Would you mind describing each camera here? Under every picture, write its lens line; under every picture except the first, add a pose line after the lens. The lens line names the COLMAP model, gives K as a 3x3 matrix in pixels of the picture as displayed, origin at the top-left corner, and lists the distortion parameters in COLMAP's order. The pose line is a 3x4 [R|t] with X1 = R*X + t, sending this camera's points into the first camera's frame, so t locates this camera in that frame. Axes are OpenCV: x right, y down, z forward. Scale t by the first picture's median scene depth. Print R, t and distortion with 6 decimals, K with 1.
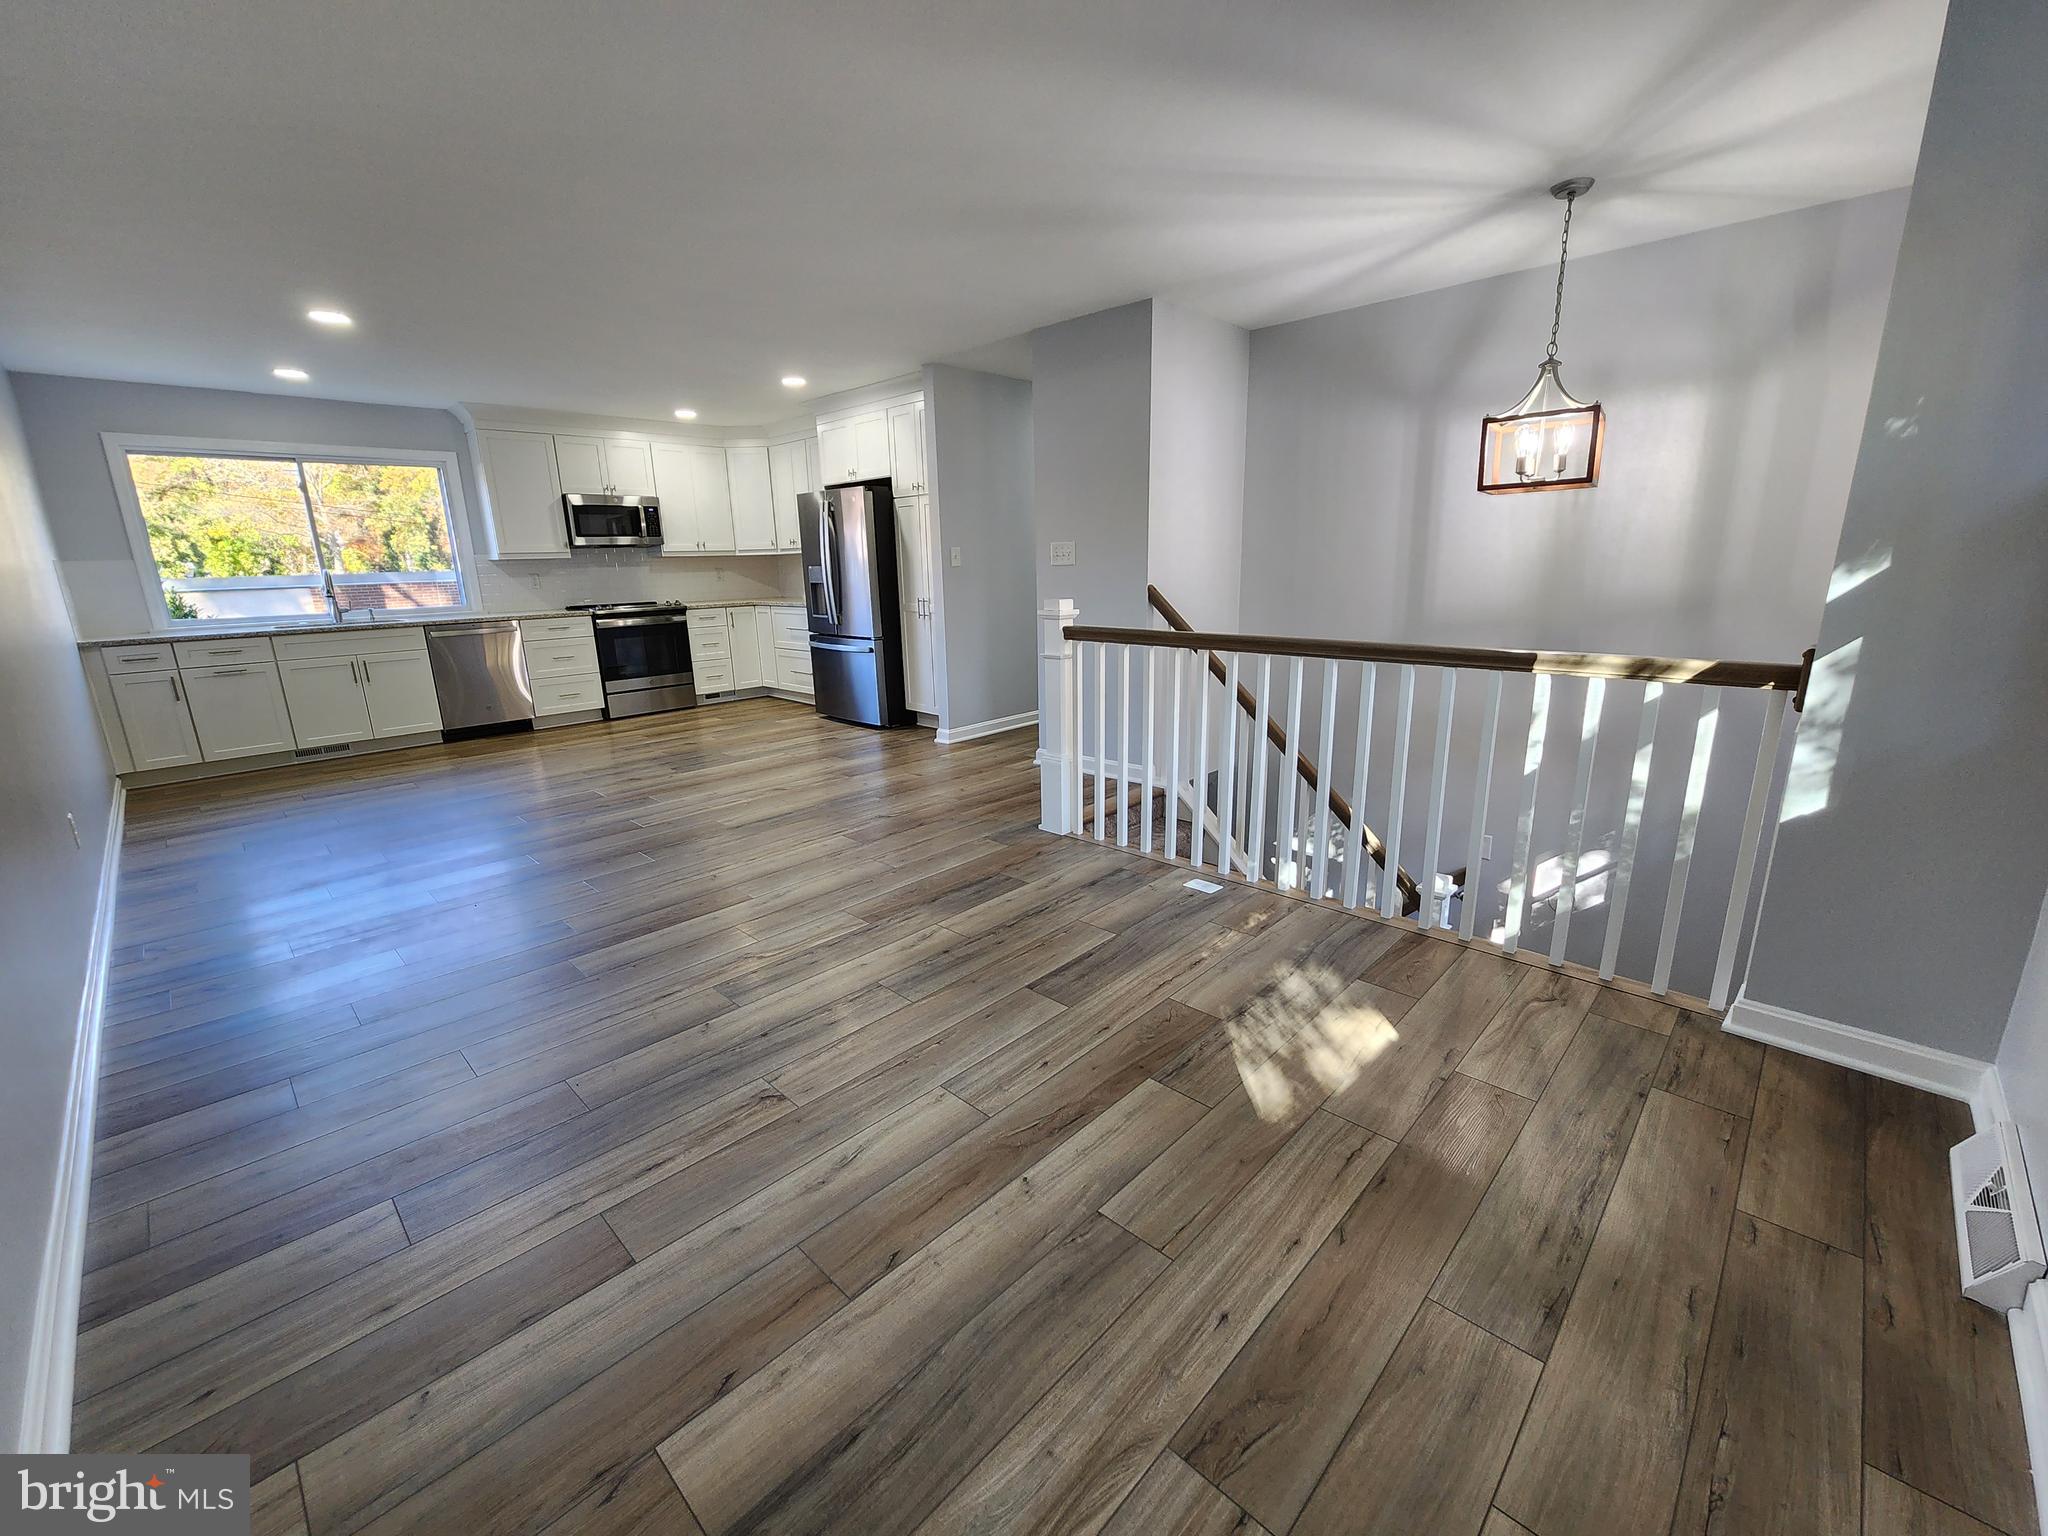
lens RADIAL K [[831.7, 0, 1024.0], [0, 831.7, 768.0], [0, 0, 1]] dist [0.001300, -0.000030]
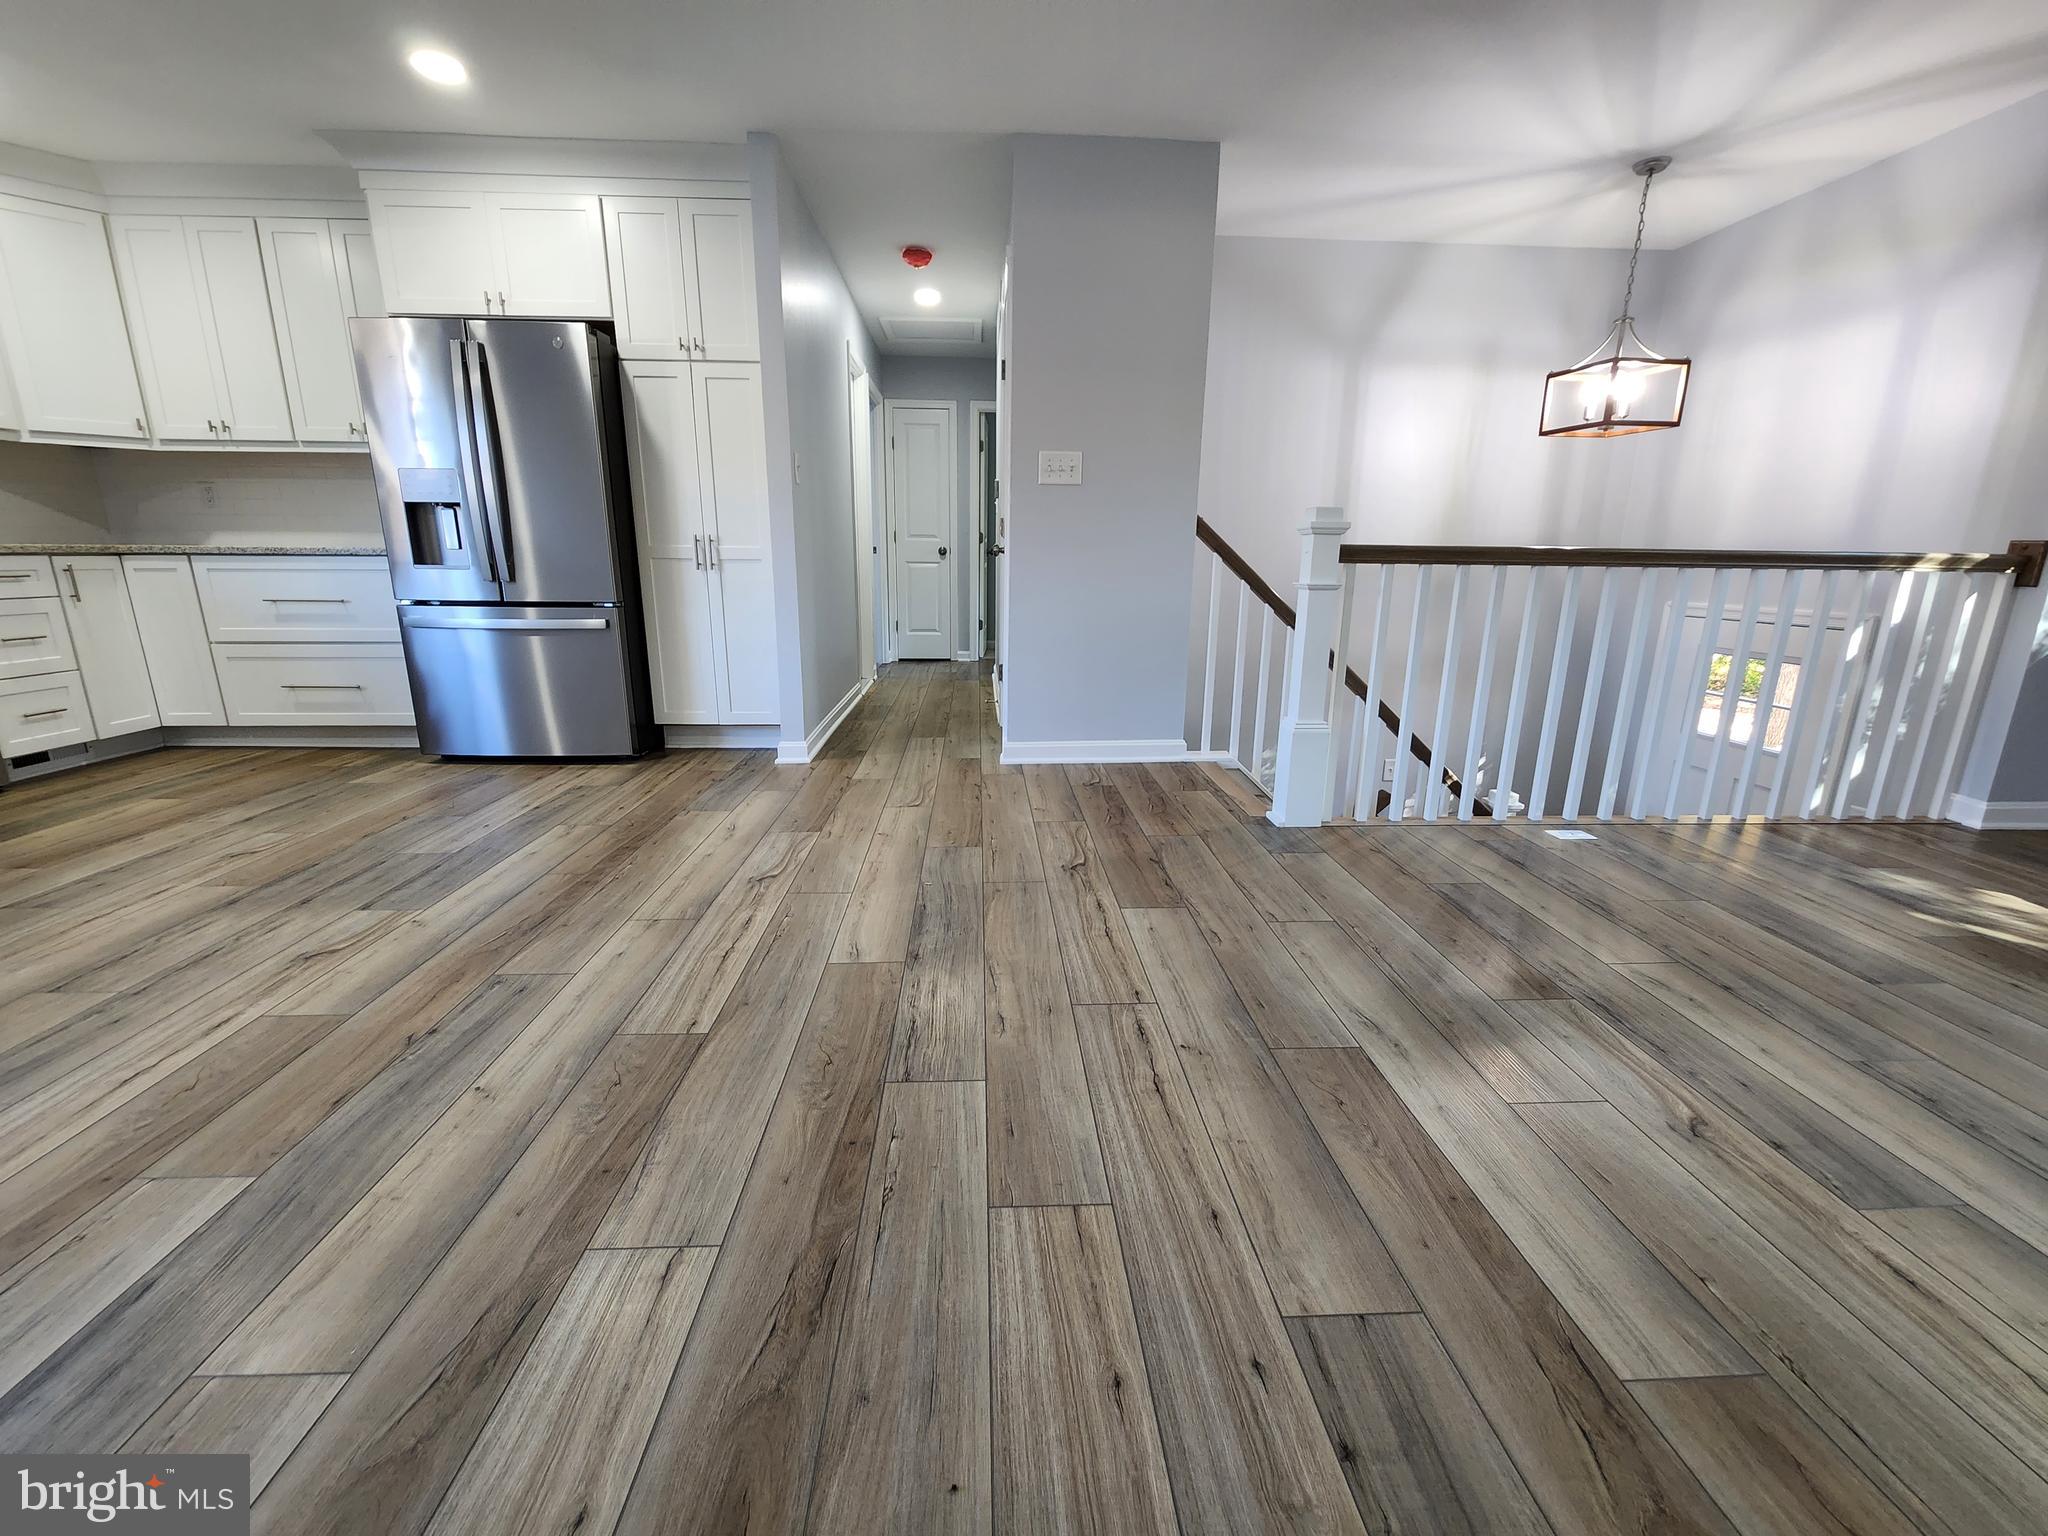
lens RADIAL K [[839.7, 0, 1025.5], [0, 839.7, 764.3], [0, 0, 1]] dist [0.000329, -0.000838]
pose [[0.684840, -0.146787, 0.713756, -0.720962], [0.152968, 0.986636, 0.056135, -0.063220], [-0.712457, 0.070738, 0.698142, 0.705662]]
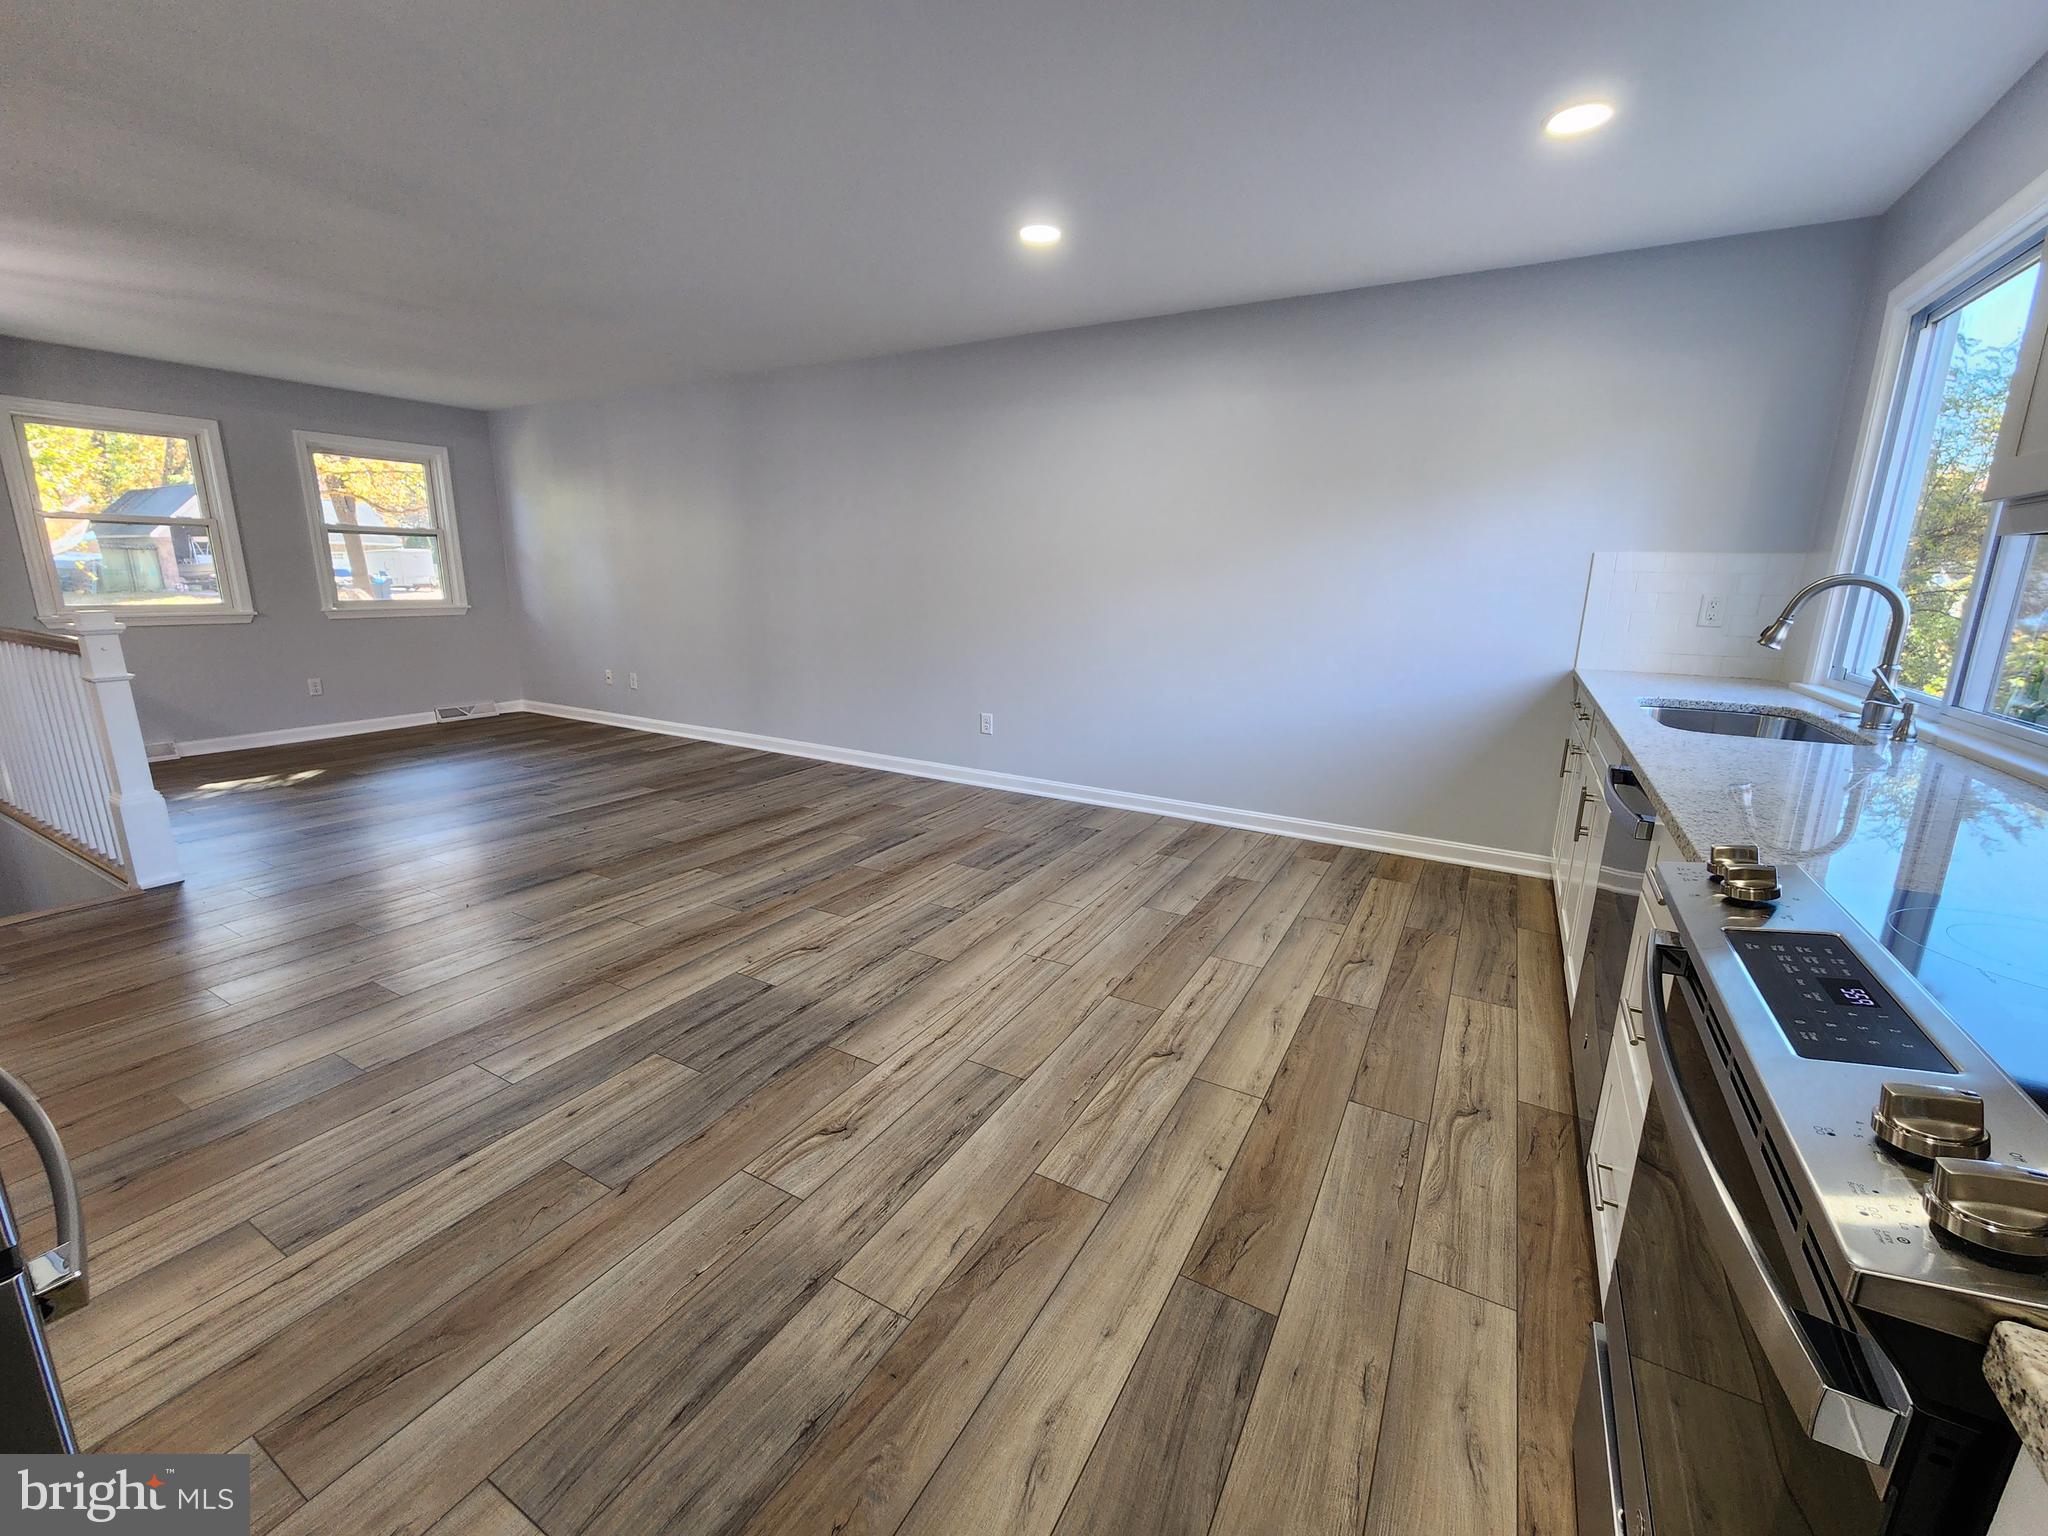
lens RADIAL K [[839.7, 0, 1025.5], [0, 839.7, 764.3], [0, 0, 1]] dist [0.000329, -0.000838]
pose [[-0.969843, 0.061023, -0.235966, -0.684039], [-0.053327, 0.891562, 0.449748, -0.513363], [0.237823, 0.448768, -0.861422, 2.089499]]
